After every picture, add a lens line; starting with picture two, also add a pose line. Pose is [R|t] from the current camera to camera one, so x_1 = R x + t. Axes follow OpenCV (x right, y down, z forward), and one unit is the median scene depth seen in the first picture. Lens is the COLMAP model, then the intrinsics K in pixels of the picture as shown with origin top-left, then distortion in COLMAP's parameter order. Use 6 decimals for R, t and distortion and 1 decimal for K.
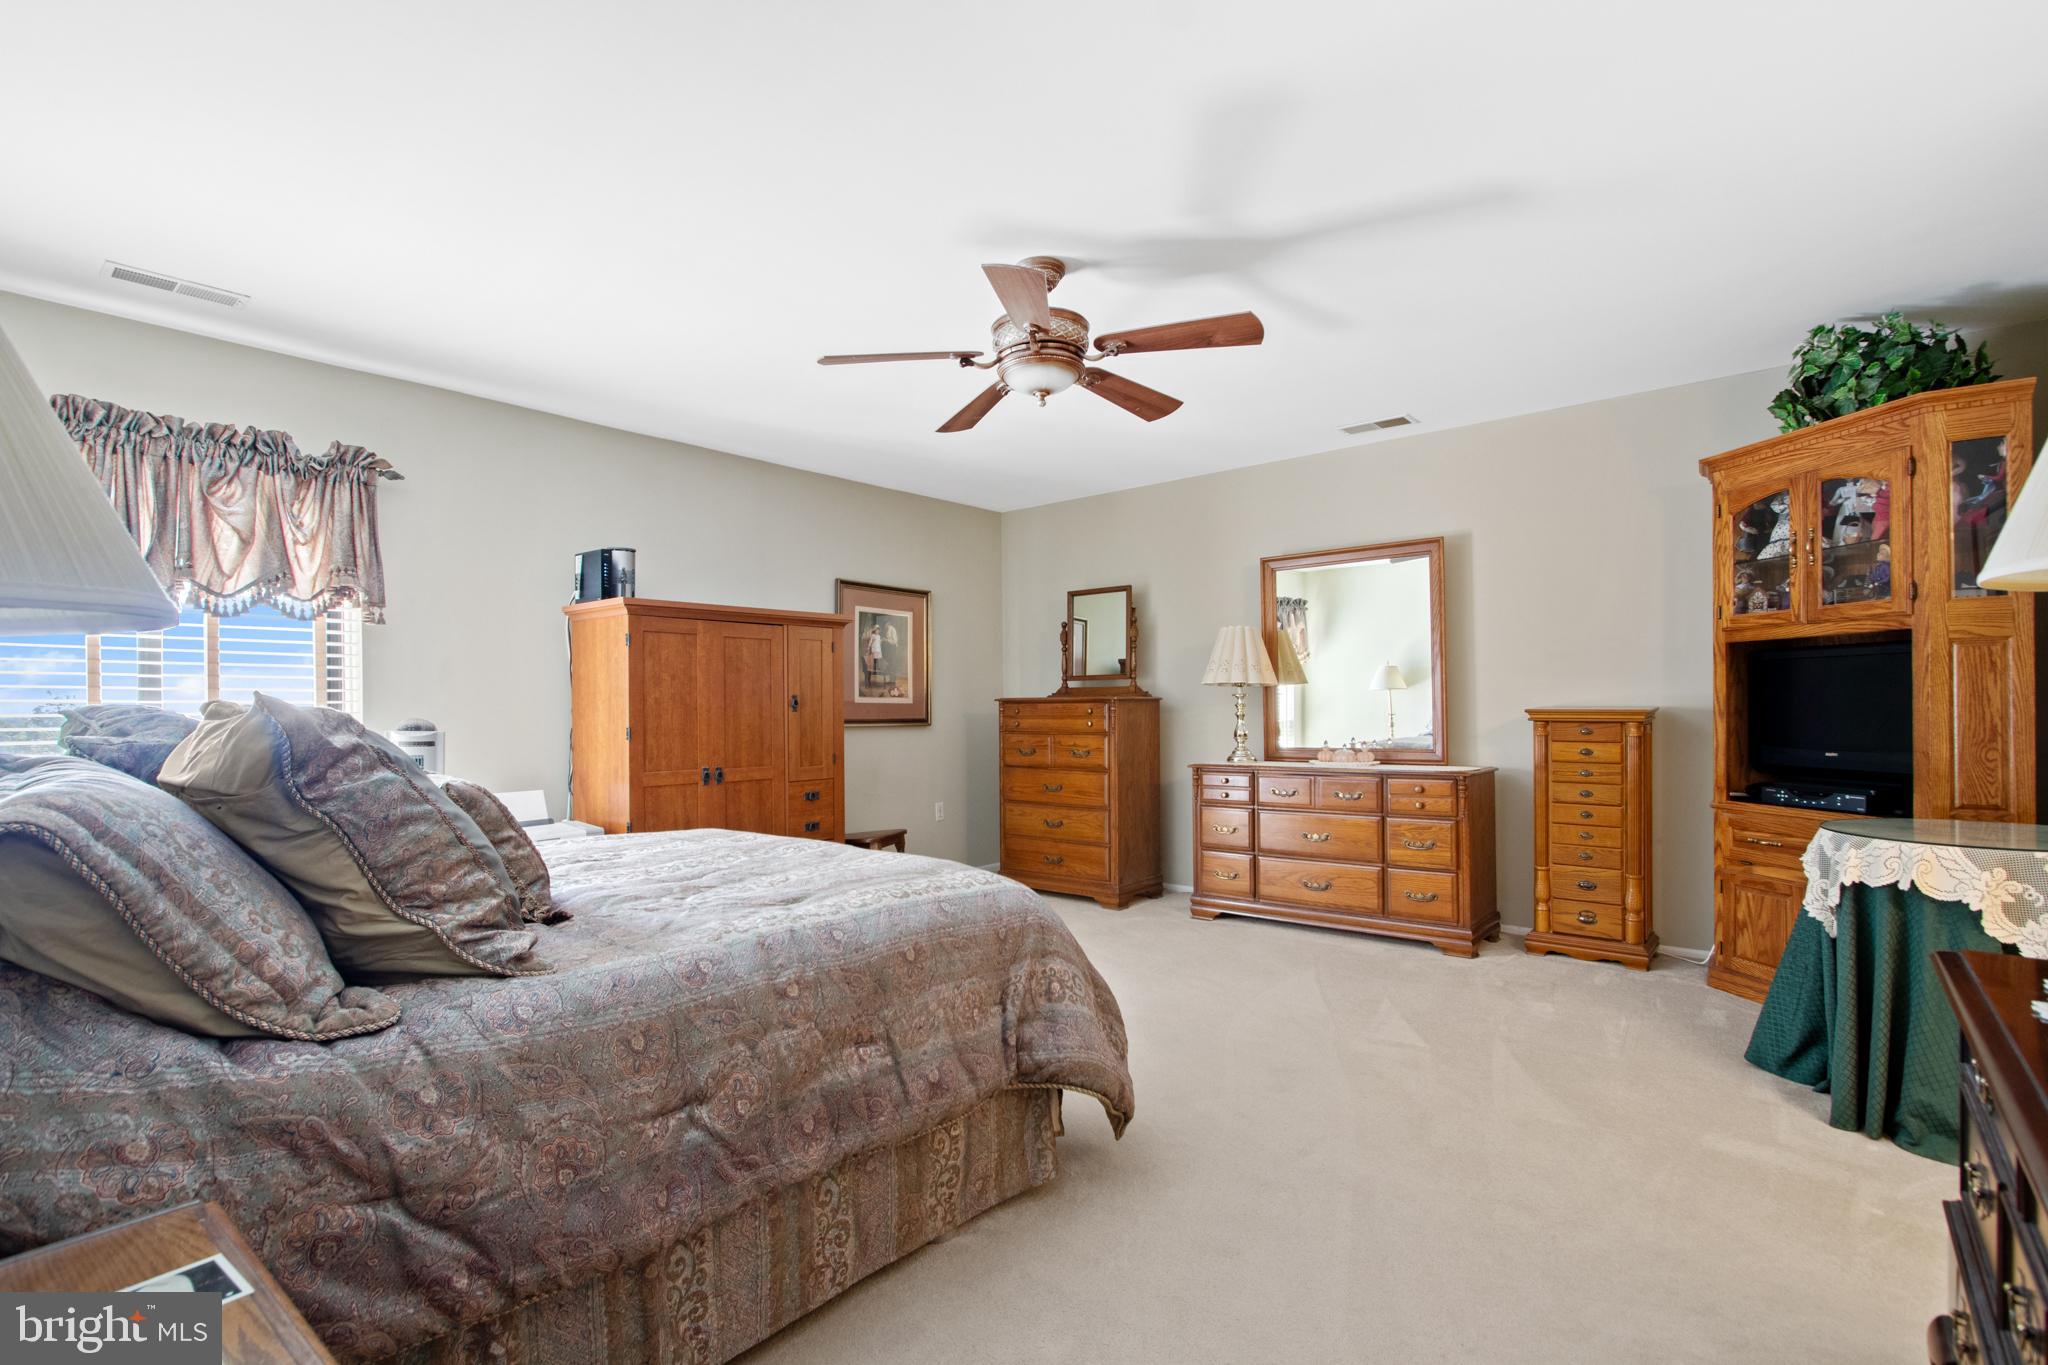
lens RADIAL K [[946.4, 0, 1021.6], [0, 946.4, 691.2], [0, 0, 1]] dist [-0.016715, 0.000095]
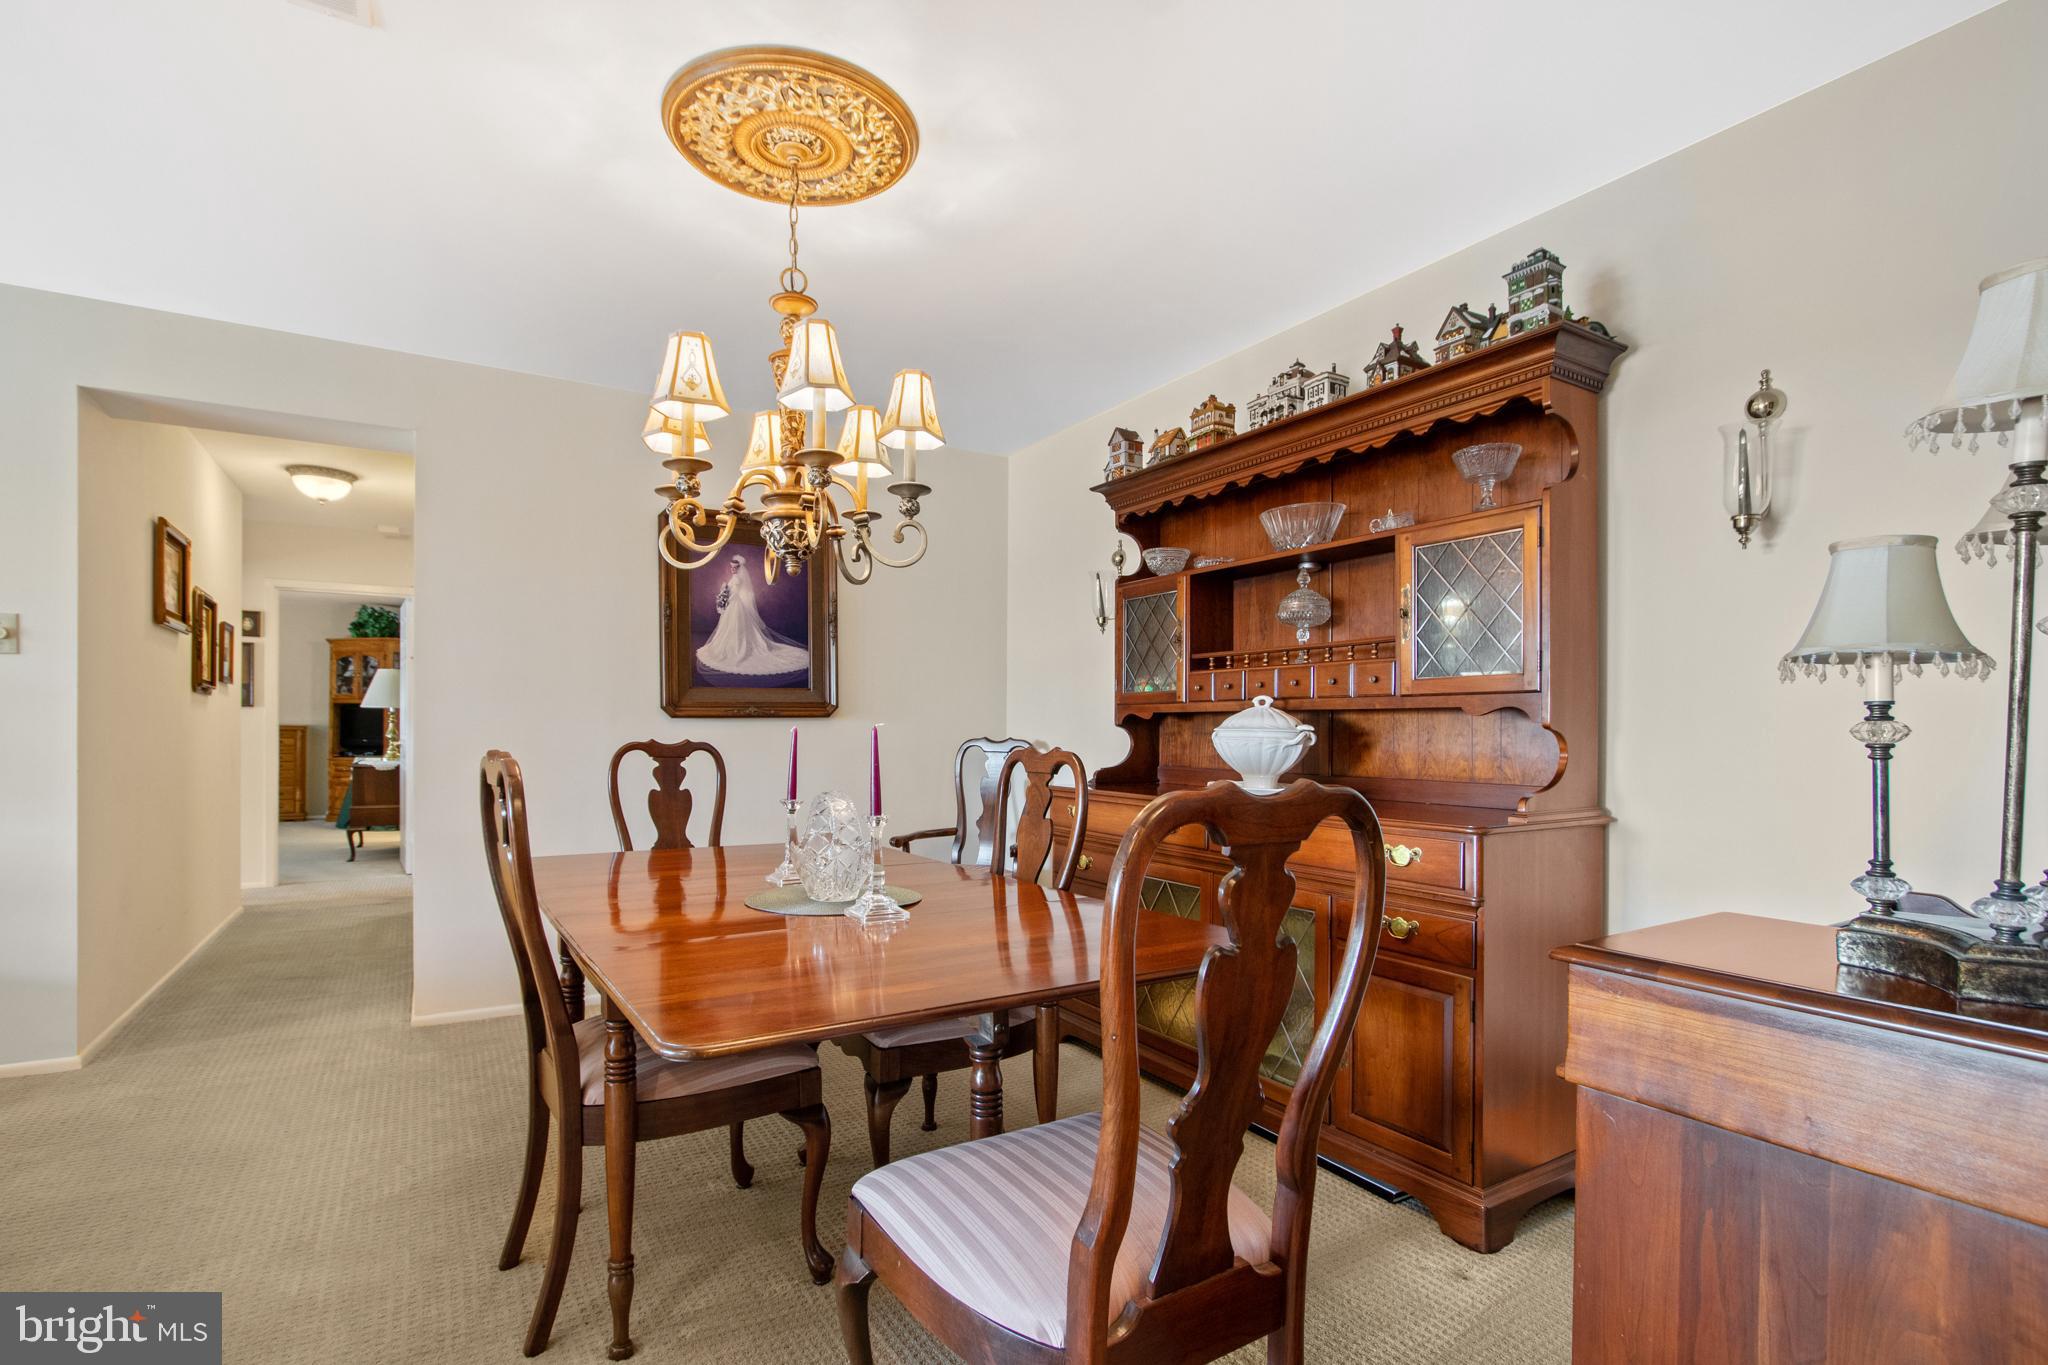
lens RADIAL K [[946.4, 0, 1020.5], [0, 946.4, 699.1], [0, 0, 1]] dist [-0.016715, 0.000095]
pose [[0.327078, 0.014126, 0.944892, -1.338764], [-0.010645, 0.999880, -0.011263, -0.054421], [-0.944938, -0.006374, 0.327189, -2.023996]]
